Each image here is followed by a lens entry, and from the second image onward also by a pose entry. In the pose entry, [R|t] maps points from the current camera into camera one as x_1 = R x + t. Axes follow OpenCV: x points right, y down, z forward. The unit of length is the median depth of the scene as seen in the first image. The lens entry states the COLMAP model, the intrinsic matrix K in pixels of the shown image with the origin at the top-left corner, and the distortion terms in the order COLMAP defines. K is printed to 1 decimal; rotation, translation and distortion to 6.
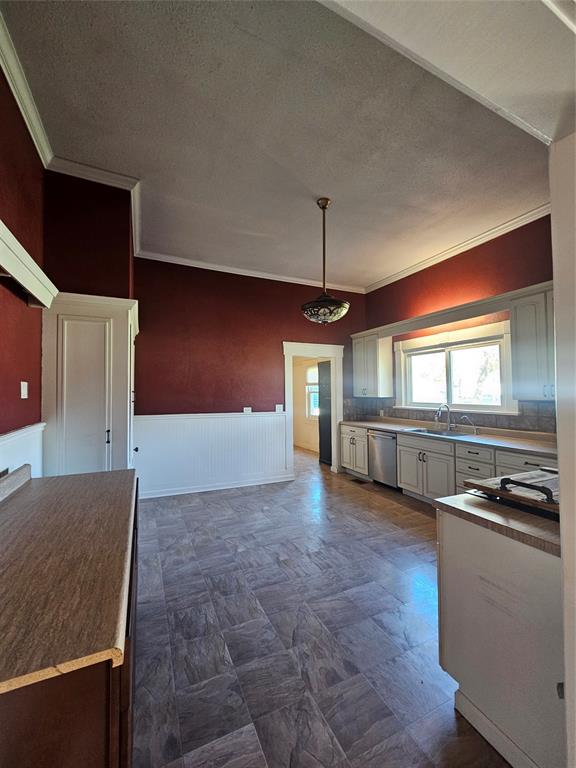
lens RADIAL K [[314.0, 0, 287.8], [0, 314.0, 384.6], [0, 0, 1]] dist [-0.003796, 0.000961]
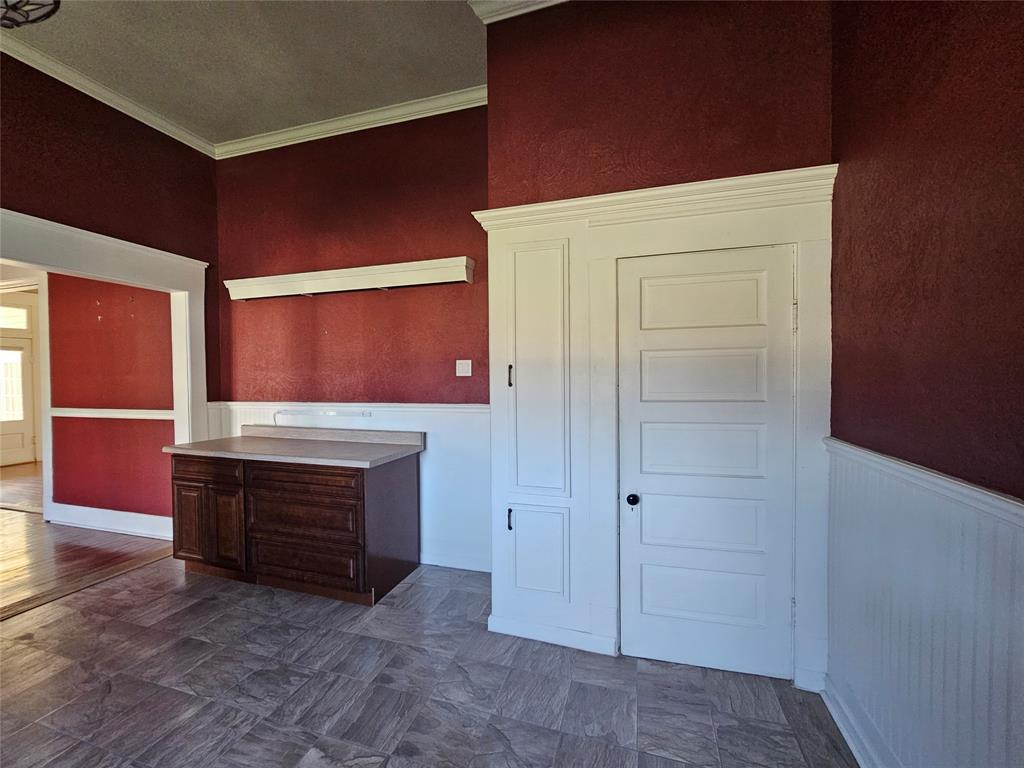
lens RADIAL K [[418.6, 0, 511.9], [0, 418.6, 389.7], [0, 0, 1]] dist [-0.003796, 0.000961]
pose [[-0.672663, 0.032892, -0.739218, 0.056162], [0.028911, 0.999417, 0.018161, 0.049853], [0.739384, -0.009155, -0.673222, 1.515632]]
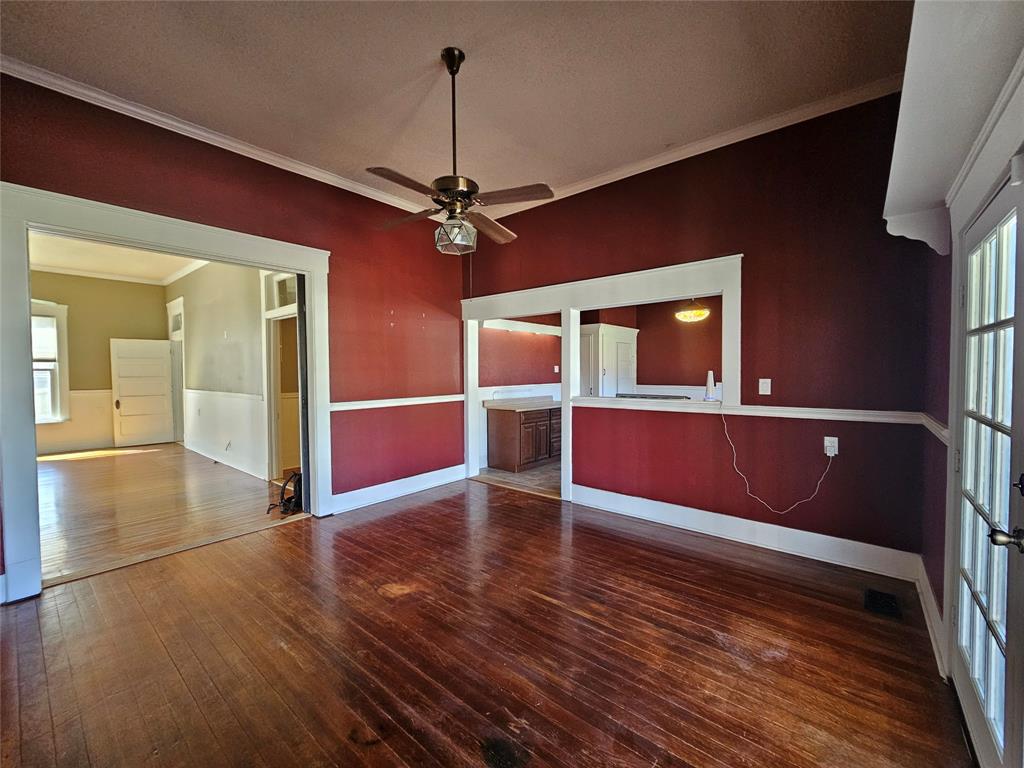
lens RADIAL K [[418.6, 0, 517.1], [0, 418.6, 382.9], [0, 0, 1]] dist [-0.003796, 0.000961]
pose [[0.429004, 0.030535, -0.902786, 1.617798], [0.024069, 0.998687, 0.045216, -0.026193], [0.902982, -0.041127, 0.427706, -0.592747]]
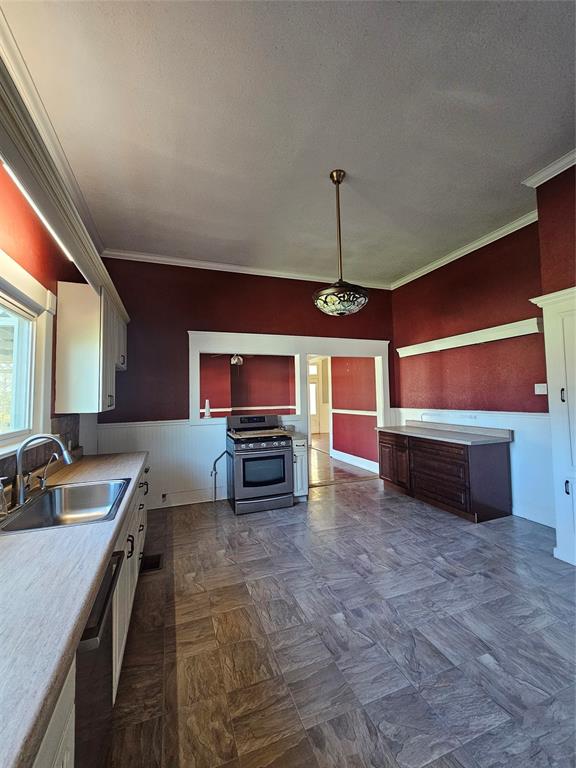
lens RADIAL K [[314.0, 0, 283.5], [0, 314.0, 381.1], [0, 0, 1]] dist [-0.003796, 0.000961]
pose [[-0.995476, 0.032067, 0.089443, 0.215824], [0.025451, 0.996922, -0.074152, 0.044538], [-0.091546, -0.071540, -0.993228, 1.976197]]
